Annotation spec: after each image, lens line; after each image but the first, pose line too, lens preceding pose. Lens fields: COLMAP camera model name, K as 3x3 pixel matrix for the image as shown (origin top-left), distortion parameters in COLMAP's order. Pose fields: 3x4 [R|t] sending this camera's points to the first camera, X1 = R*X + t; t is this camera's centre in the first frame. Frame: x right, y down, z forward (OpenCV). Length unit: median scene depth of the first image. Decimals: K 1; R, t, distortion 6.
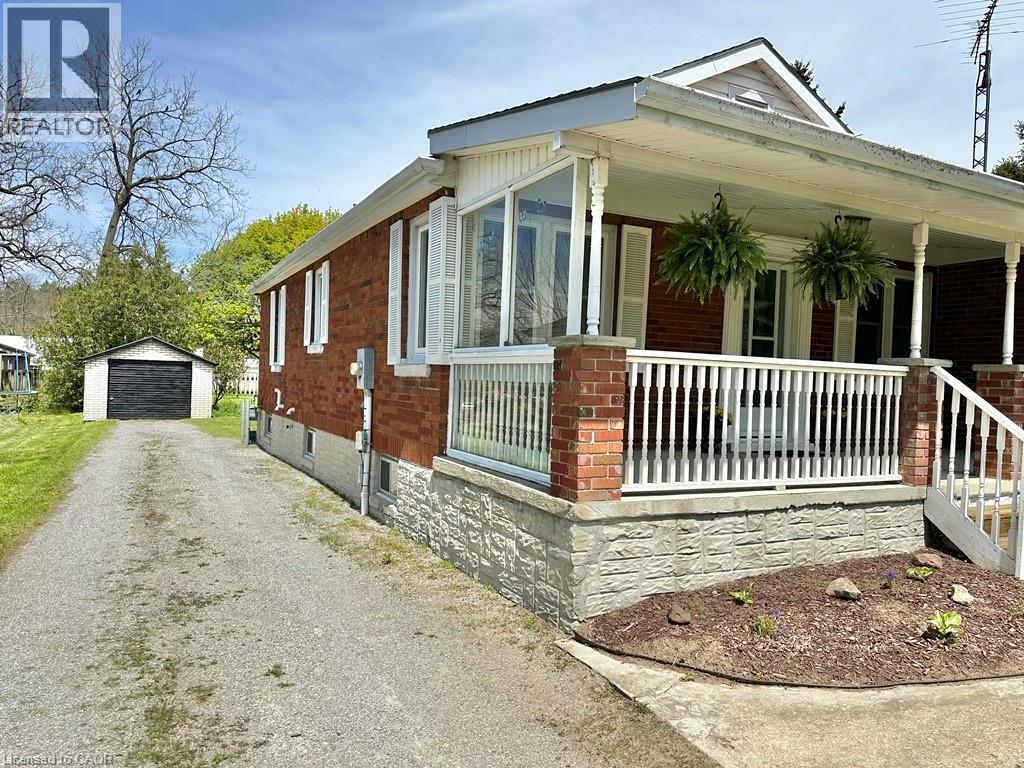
lens RADIAL K [[715.3, 0, 512.0], [0, 715.3, 384.0], [0, 0, 1]] dist [0.116711, -0.183068]
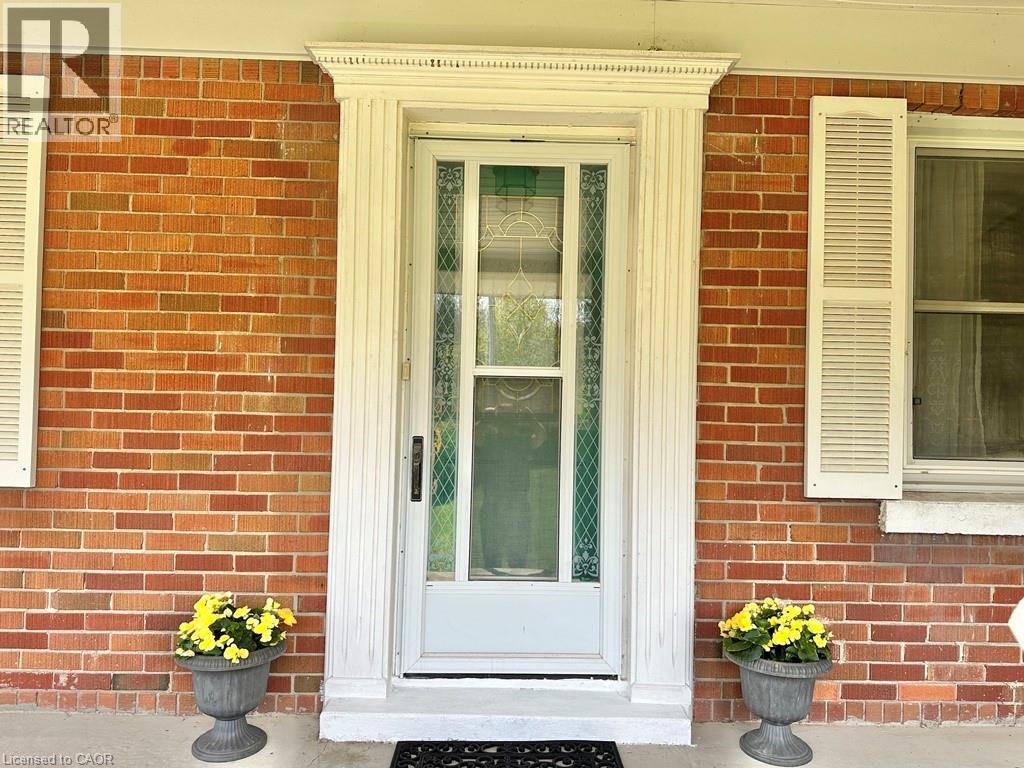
lens RADIAL K [[715.3, 0, 512.0], [0, 715.3, 384.0], [0, 0, 1]] dist [0.116711, -0.183068]
pose [[0.889046, -0.026610, -0.457043, 0.756391], [0.006209, 0.998918, -0.046082, -0.064419], [0.457775, 0.038131, 0.888250, 1.076629]]
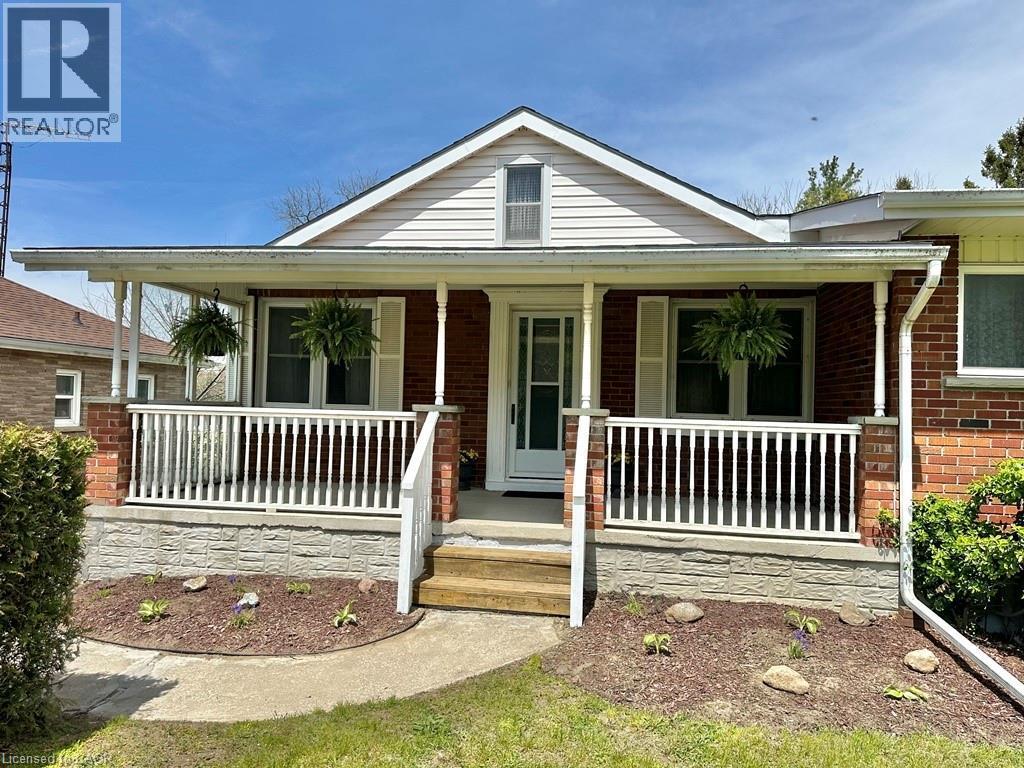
lens RADIAL K [[715.3, 0, 512.0], [0, 715.3, 384.0], [0, 0, 1]] dist [0.116711, -0.183068]
pose [[0.804180, -0.032310, -0.593507, 1.408045], [-0.001653, 0.998396, -0.056593, -0.006363], [0.594383, 0.046492, 0.802837, 0.215619]]
